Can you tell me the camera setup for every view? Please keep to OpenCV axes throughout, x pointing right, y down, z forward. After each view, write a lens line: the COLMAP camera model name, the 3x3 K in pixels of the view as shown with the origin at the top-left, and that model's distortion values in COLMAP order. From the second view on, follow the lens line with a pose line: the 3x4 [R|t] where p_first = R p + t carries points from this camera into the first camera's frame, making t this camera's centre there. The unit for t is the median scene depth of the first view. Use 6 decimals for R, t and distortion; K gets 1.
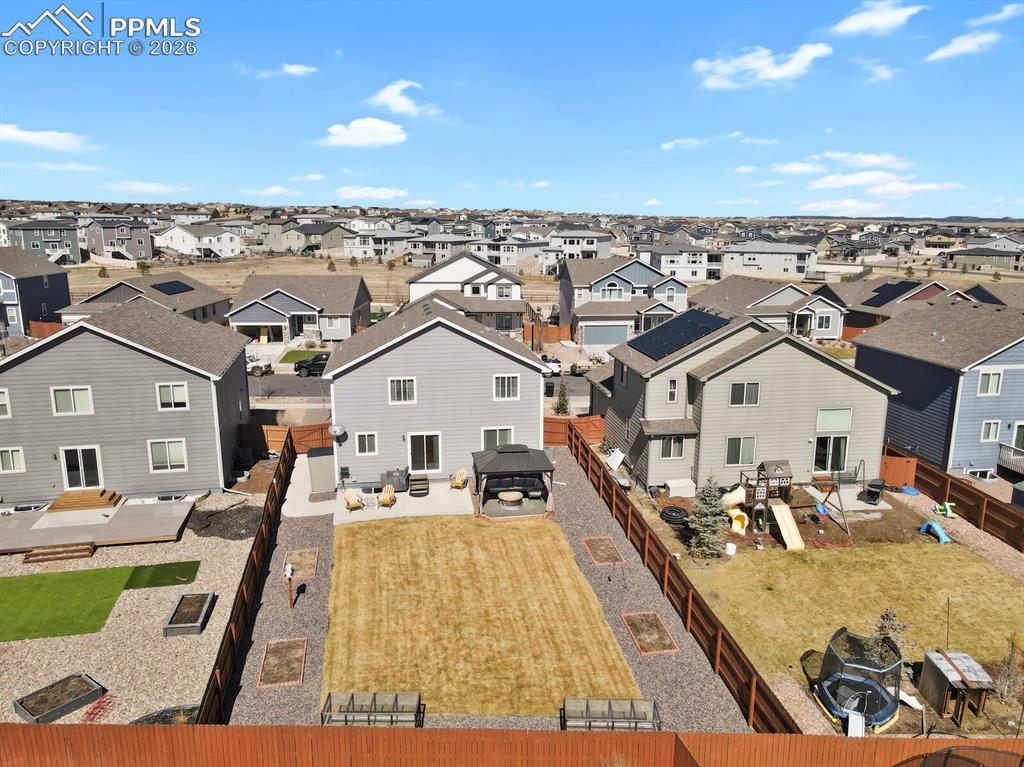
lens RADIAL K [[753.0, 0, 512.0], [0, 753.0, 383.5], [0, 0, 1]] dist [-0.011047, 0.043743]
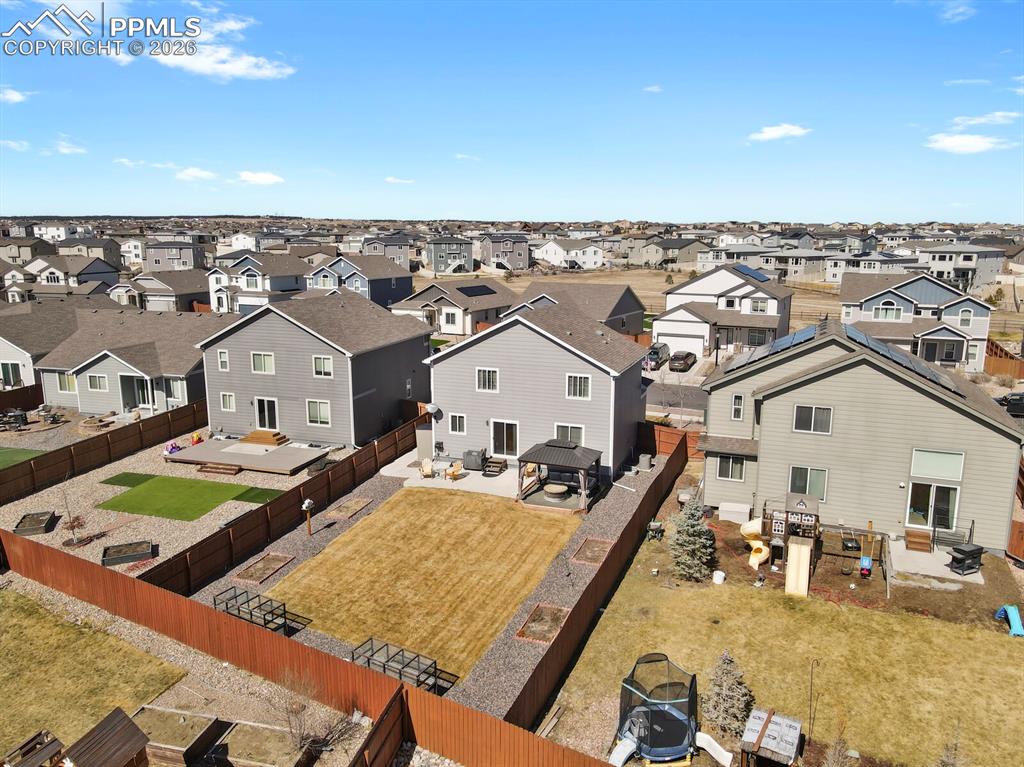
lens RADIAL K [[753.0, 0, 512.0], [0, 753.0, 383.5], [0, 0, 1]] dist [-0.011047, 0.043743]
pose [[0.861162, 0.094104, -0.499544, 0.433867], [-0.104546, 0.994495, 0.007117, 0.002827], [0.497463, 0.046096, 0.866259, 0.054345]]
